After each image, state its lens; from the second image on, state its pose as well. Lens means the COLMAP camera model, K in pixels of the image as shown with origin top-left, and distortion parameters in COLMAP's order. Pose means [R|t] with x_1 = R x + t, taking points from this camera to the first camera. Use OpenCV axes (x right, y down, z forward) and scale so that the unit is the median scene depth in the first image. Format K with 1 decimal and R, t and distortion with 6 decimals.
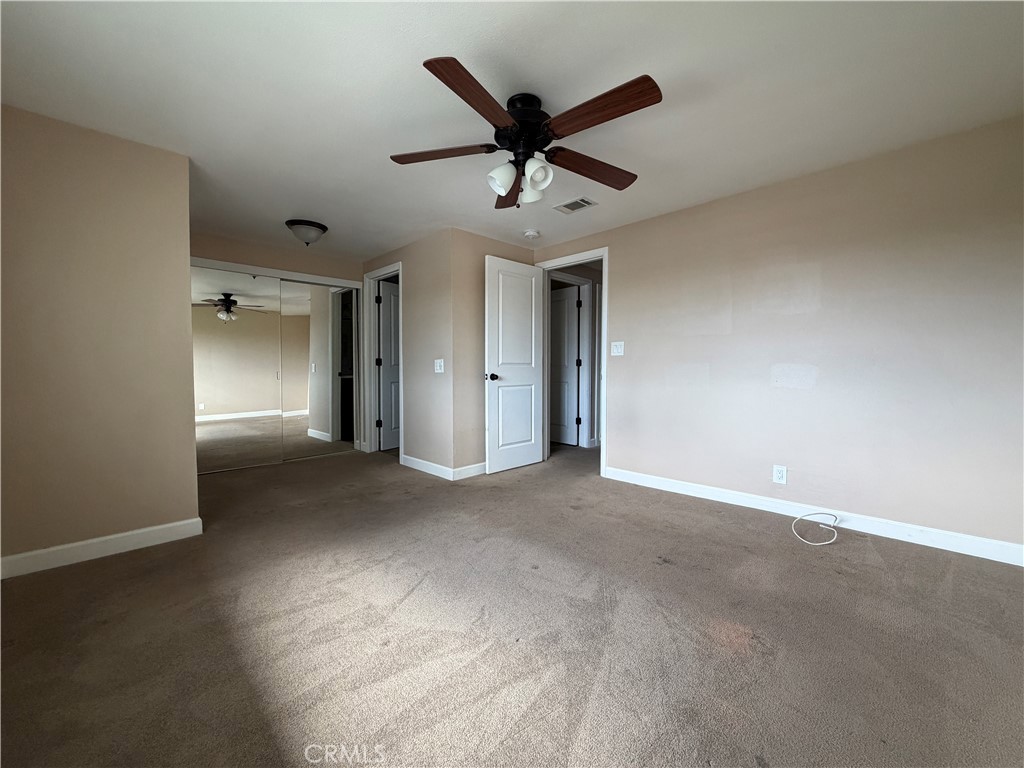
lens RADIAL K [[407.7, 0, 510.0], [0, 407.7, 384.0], [0, 0, 1]] dist [0.001520, -0.000138]
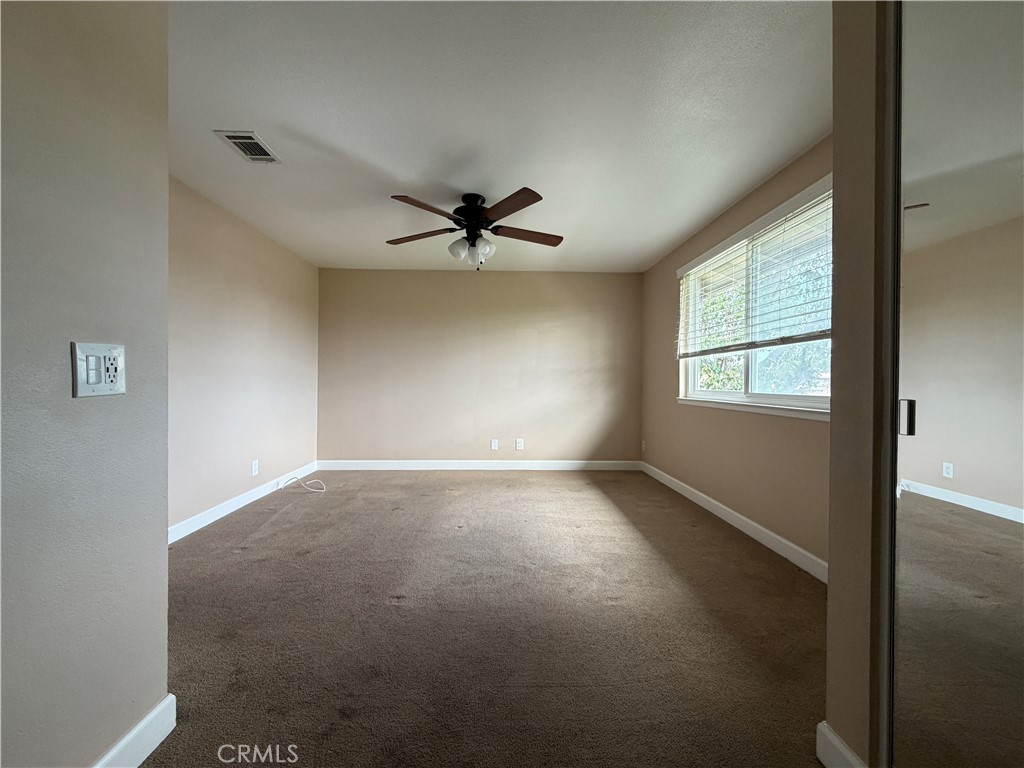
lens RADIAL K [[407.7, 0, 510.0], [0, 407.7, 384.0], [0, 0, 1]] dist [0.001520, -0.000138]
pose [[-0.729140, -0.007921, 0.684319, -0.626046], [0.020916, 0.999208, 0.033851, -0.044420], [-0.684045, 0.038995, -0.728397, 1.185998]]
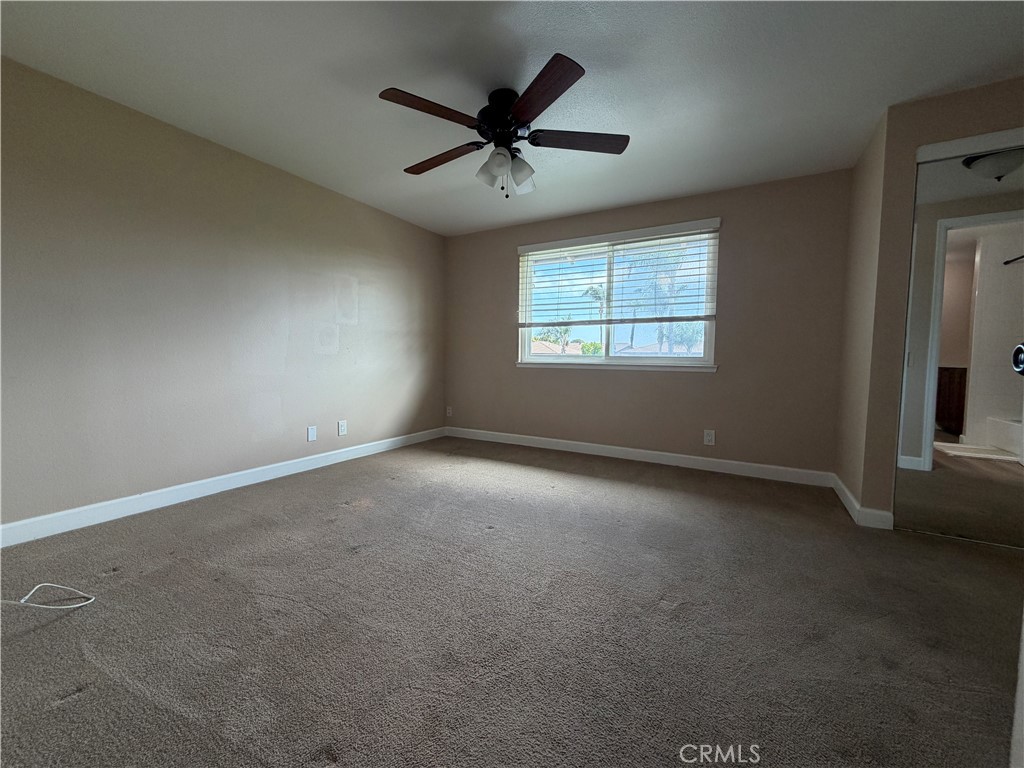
lens RADIAL K [[407.7, 0, 510.0], [0, 407.7, 384.0], [0, 0, 1]] dist [0.001520, -0.000138]
pose [[-0.962682, 0.004457, -0.270598, 0.188923], [-0.022716, 0.995005, 0.097205, -0.013909], [0.269680, 0.099725, -0.957772, 1.266564]]
